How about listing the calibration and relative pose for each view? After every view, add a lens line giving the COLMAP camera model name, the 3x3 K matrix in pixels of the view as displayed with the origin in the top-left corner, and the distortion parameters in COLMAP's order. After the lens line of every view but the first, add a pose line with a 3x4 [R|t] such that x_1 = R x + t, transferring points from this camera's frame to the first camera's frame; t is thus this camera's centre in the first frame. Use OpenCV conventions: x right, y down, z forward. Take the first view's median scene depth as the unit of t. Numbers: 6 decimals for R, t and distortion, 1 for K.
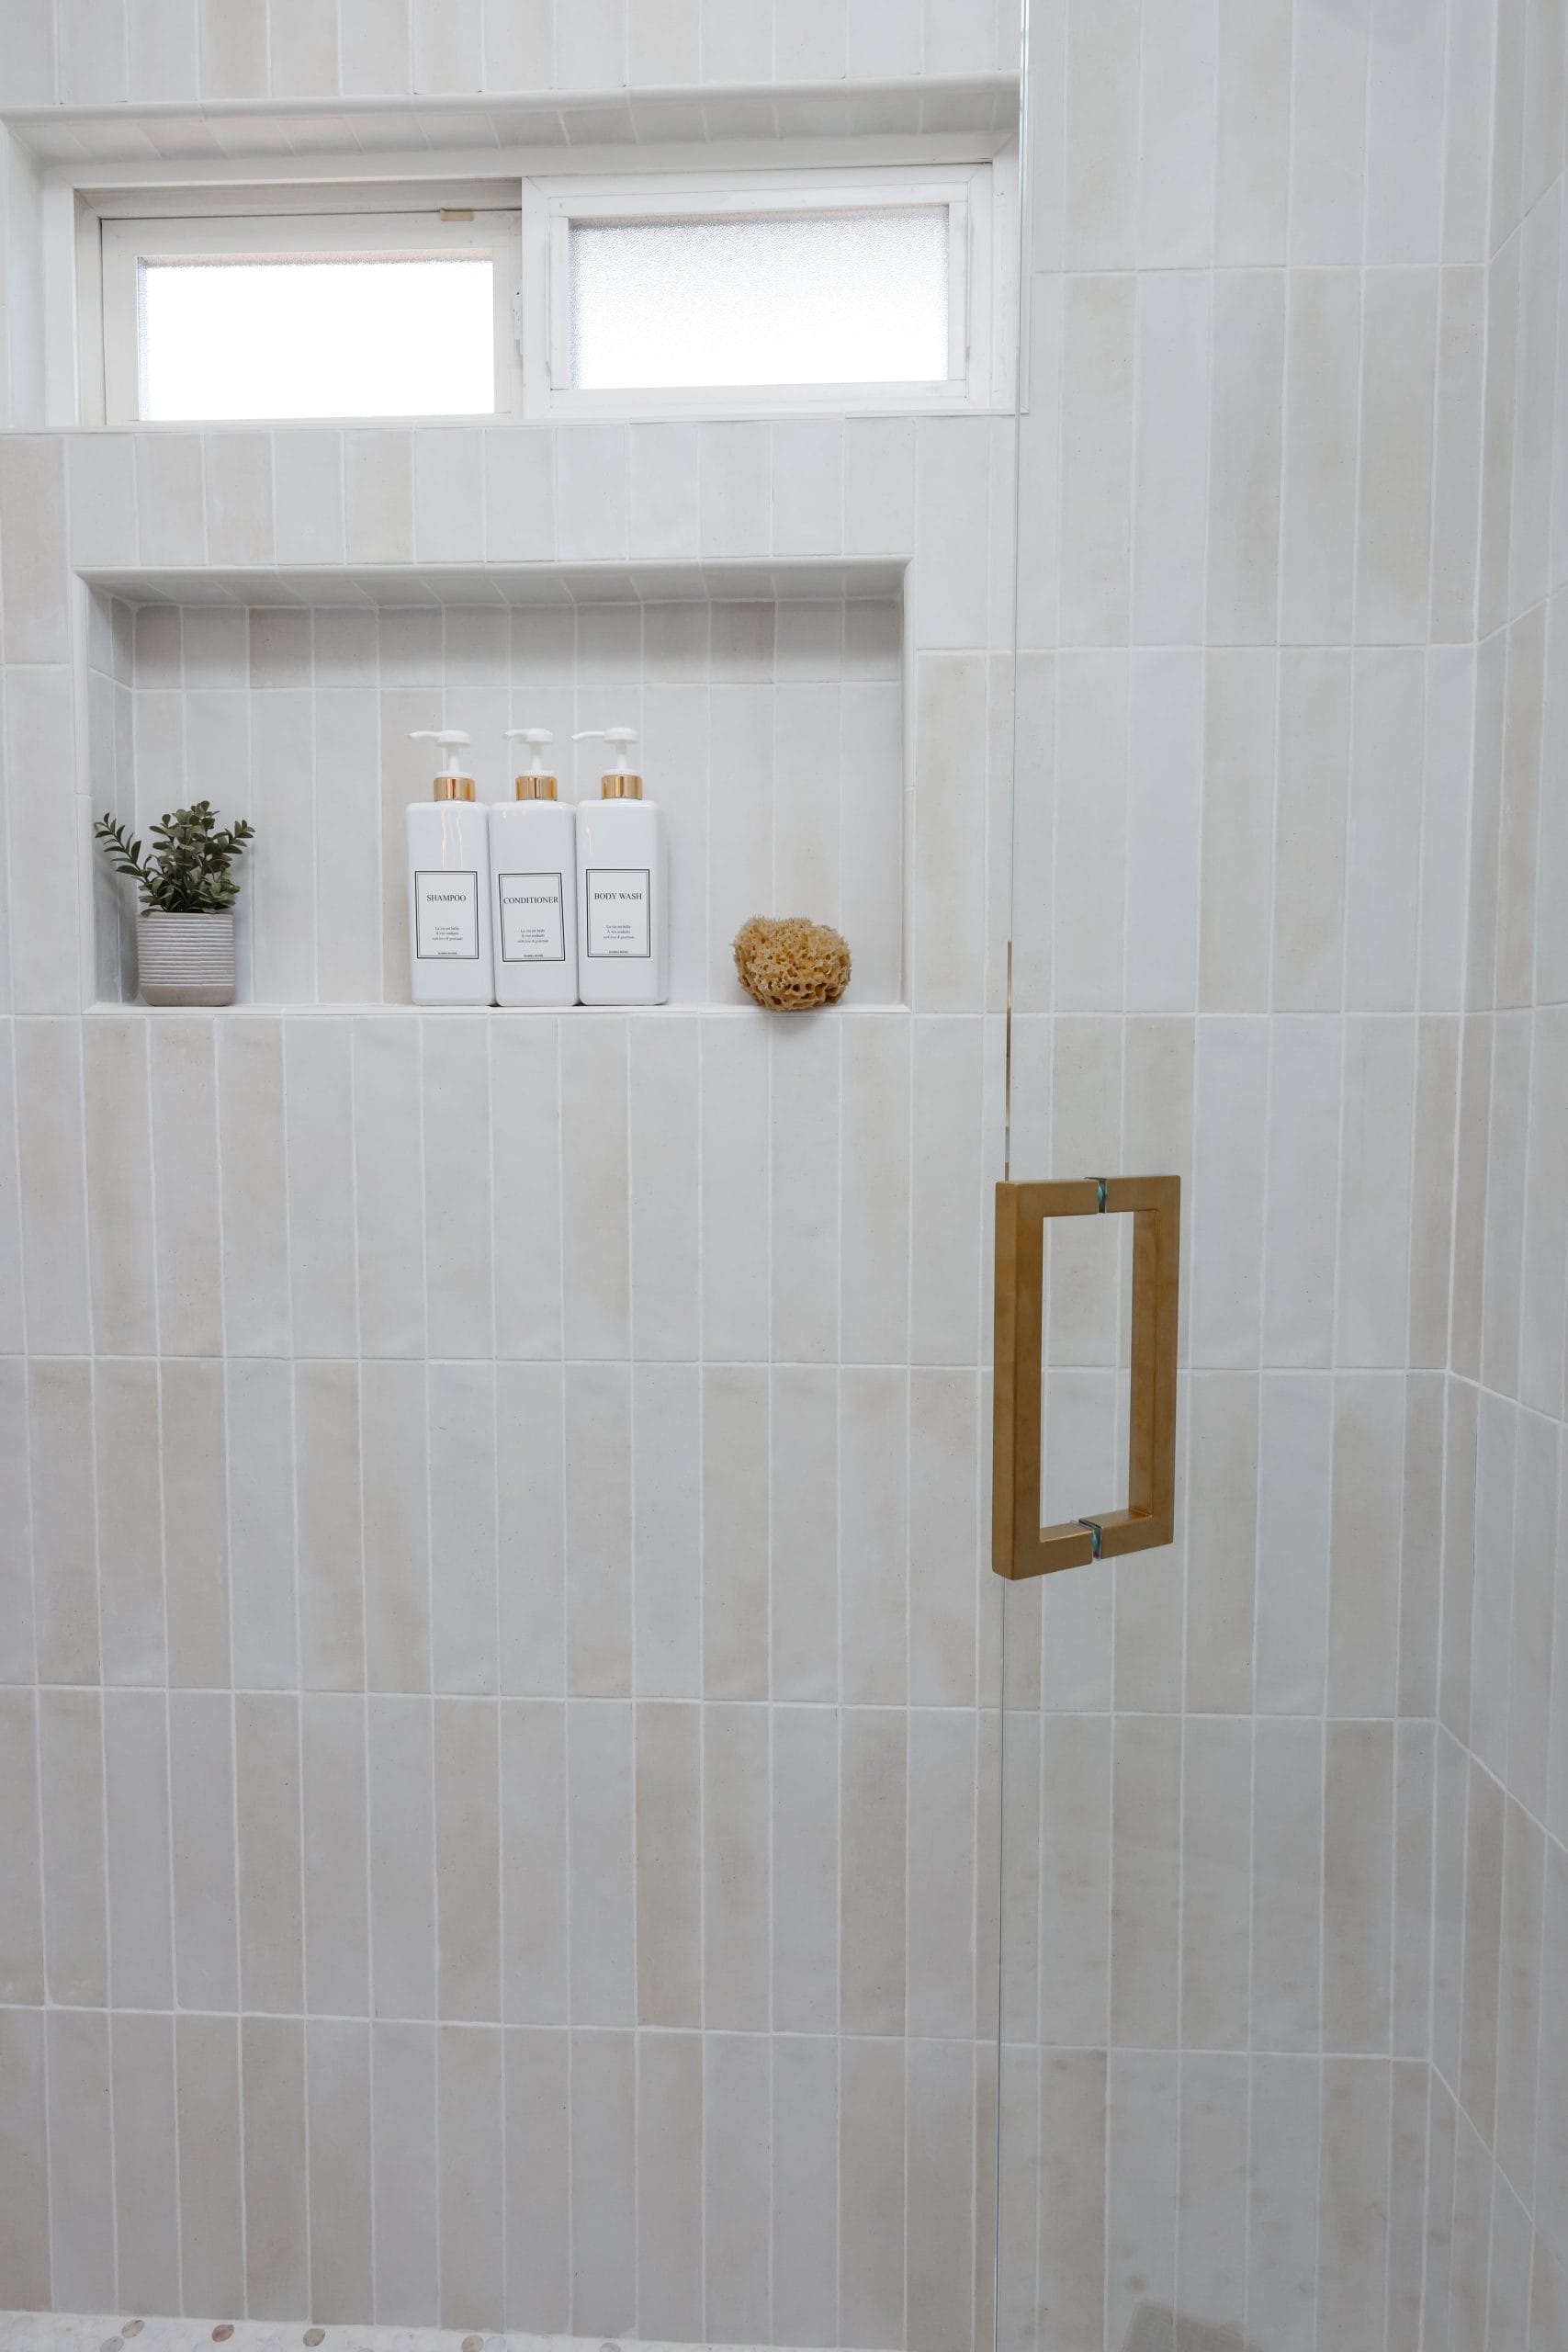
lens RADIAL K [[1383.7, 0, 784.0], [0, 1383.7, 1176.0], [0, 0, 1]] dist [-0.000535, 0.000589]
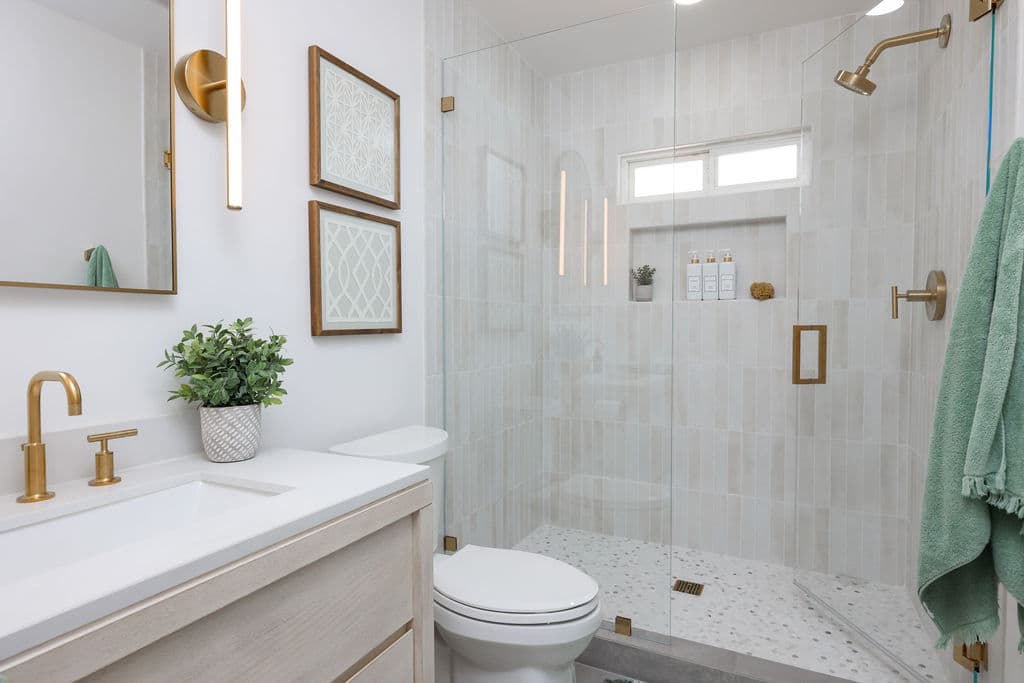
lens RADIAL K [[551.7, 0, 513.3], [0, 551.7, 344.7], [0, 0, 1]] dist [-0.004313, 0.000961]
pose [[0.909679, 0.010036, -0.415191, 0.017152], [-0.023066, 0.999386, -0.026380, 0.128295], [0.414671, 0.033574, 0.909352, -1.292249]]
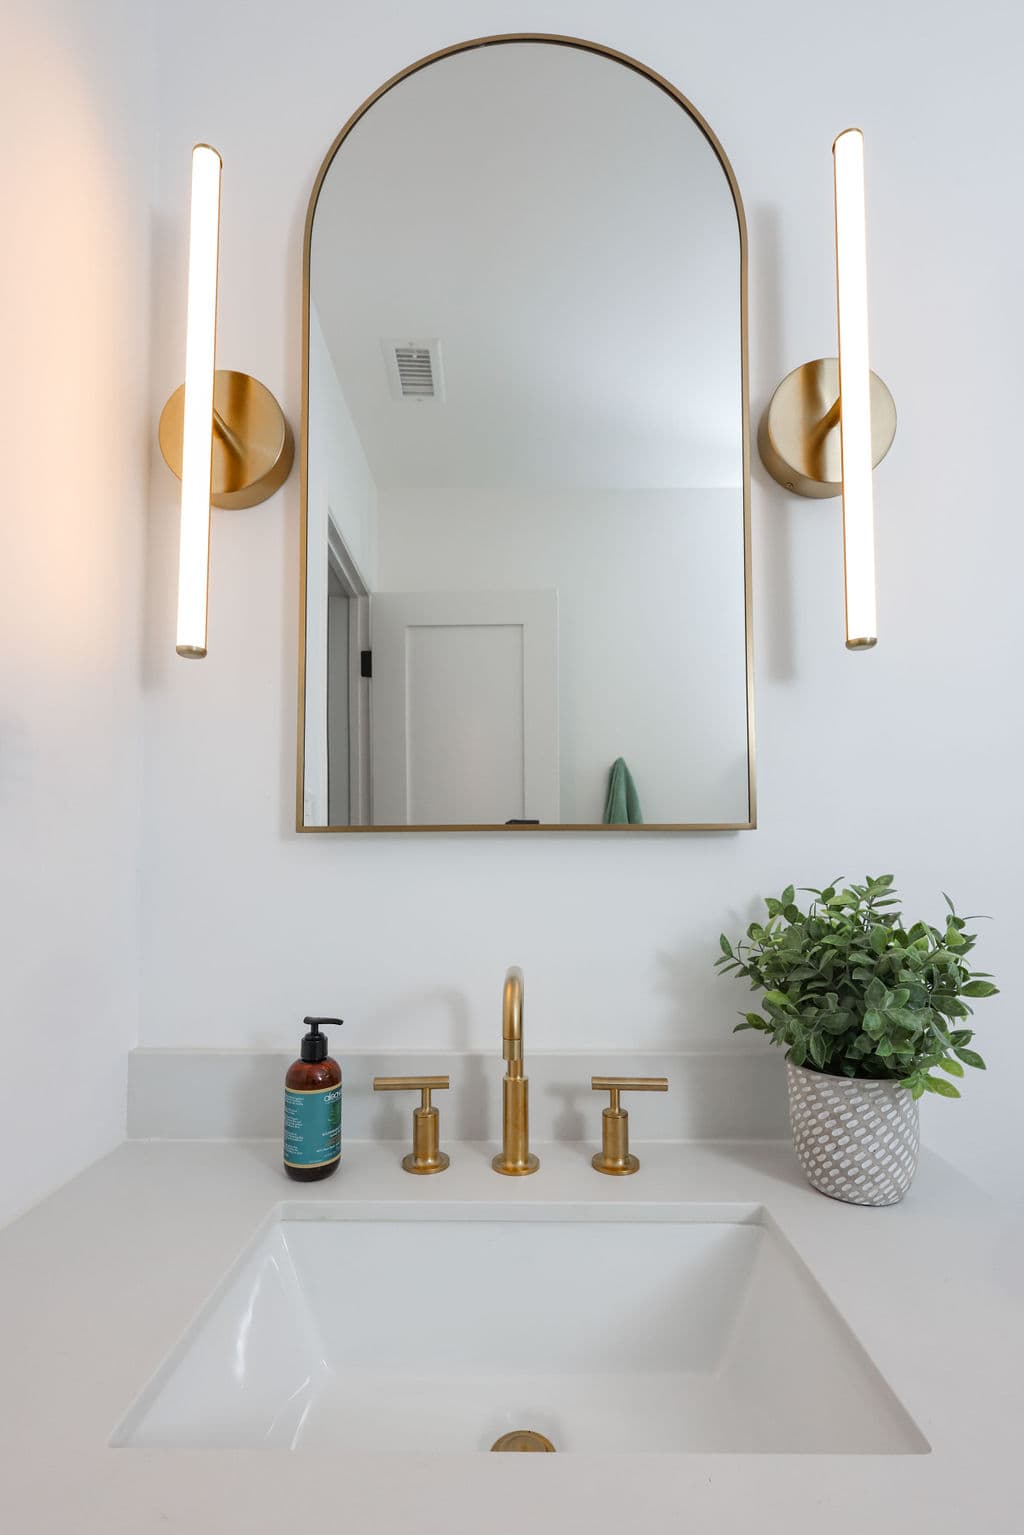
lens RADIAL K [[711.3, 0, 511.4], [0, 711.3, 808.7], [0, 0, 1]] dist [-0.004196, 0.000146]
pose [[0.013108, -0.053435, -0.998485, -0.266928], [-0.054858, 0.997029, -0.054078, 0.055370], [0.998408, 0.055483, 0.010138, -0.883652]]
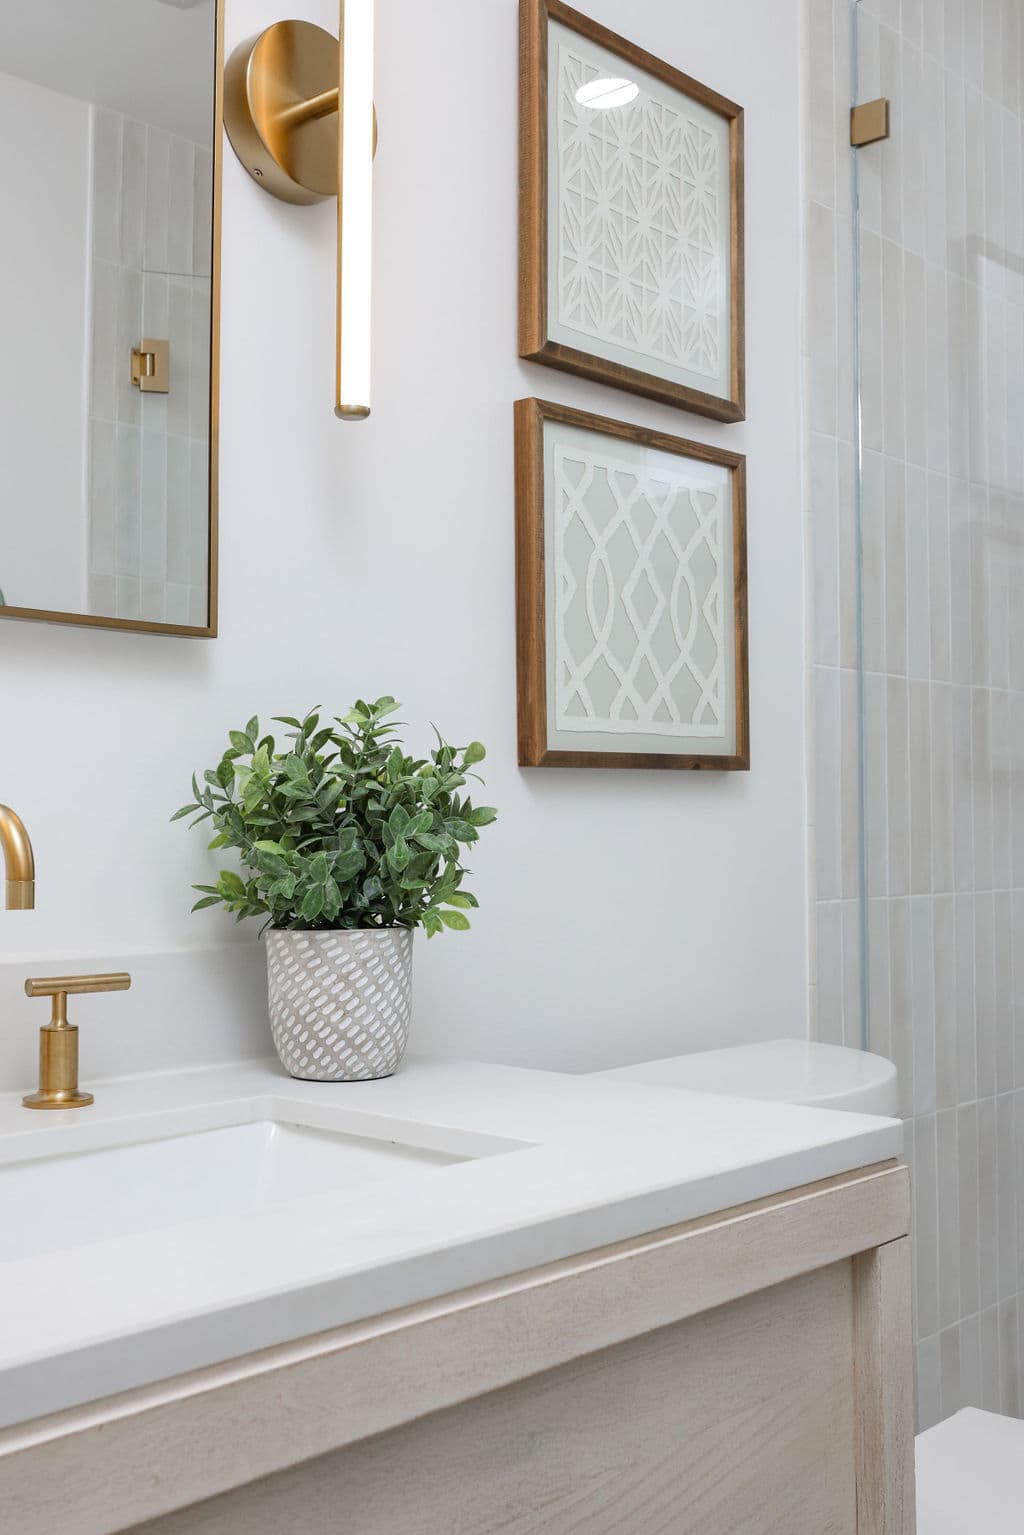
lens RADIAL K [[1571.5, 0, 493.9], [0, 1571.5, 765.5], [0, 0, 1]] dist [0.002216, -0.004144]
pose [[0.744766, -0.029967, -0.666653, -0.075119], [-0.038090, 0.995454, -0.087300, 0.203131], [0.666238, 0.090410, 0.740238, -1.319226]]
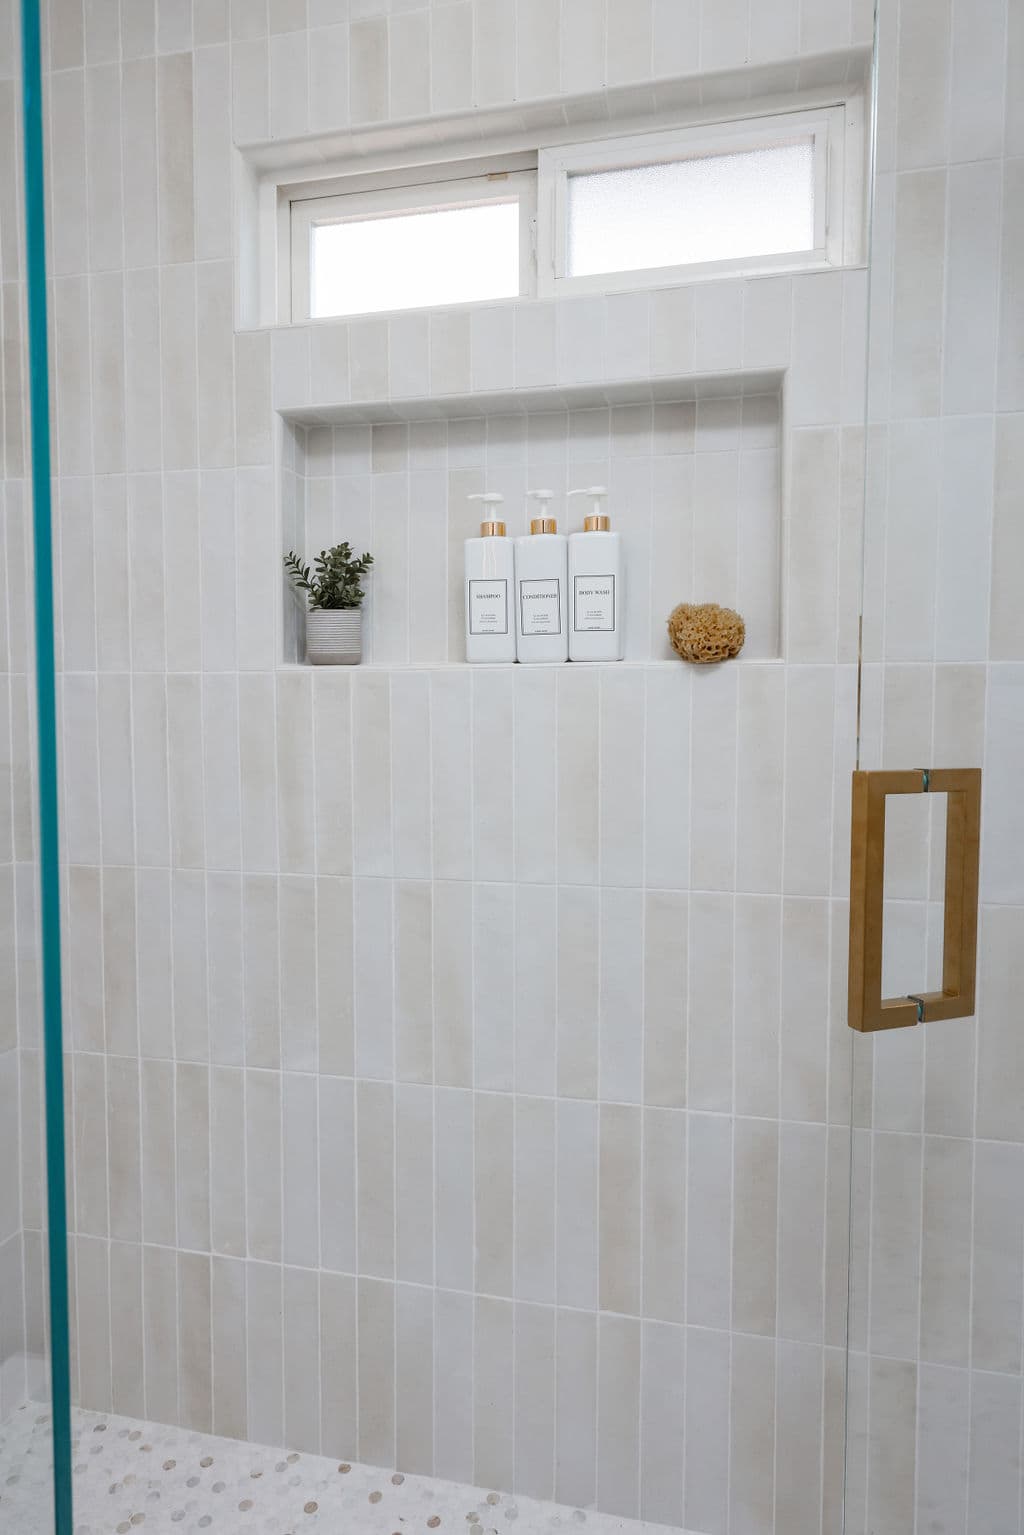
lens RADIAL K [[903.2, 0, 512.0], [0, 903.2, 767.5], [0, 0, 1]] dist [-0.000535, 0.000589]
pose [[0.983818, 0.008583, -0.178965, -0.025332], [-0.010293, 0.999910, -0.008626, 0.008280], [0.178875, 0.010329, 0.983818, -0.033491]]
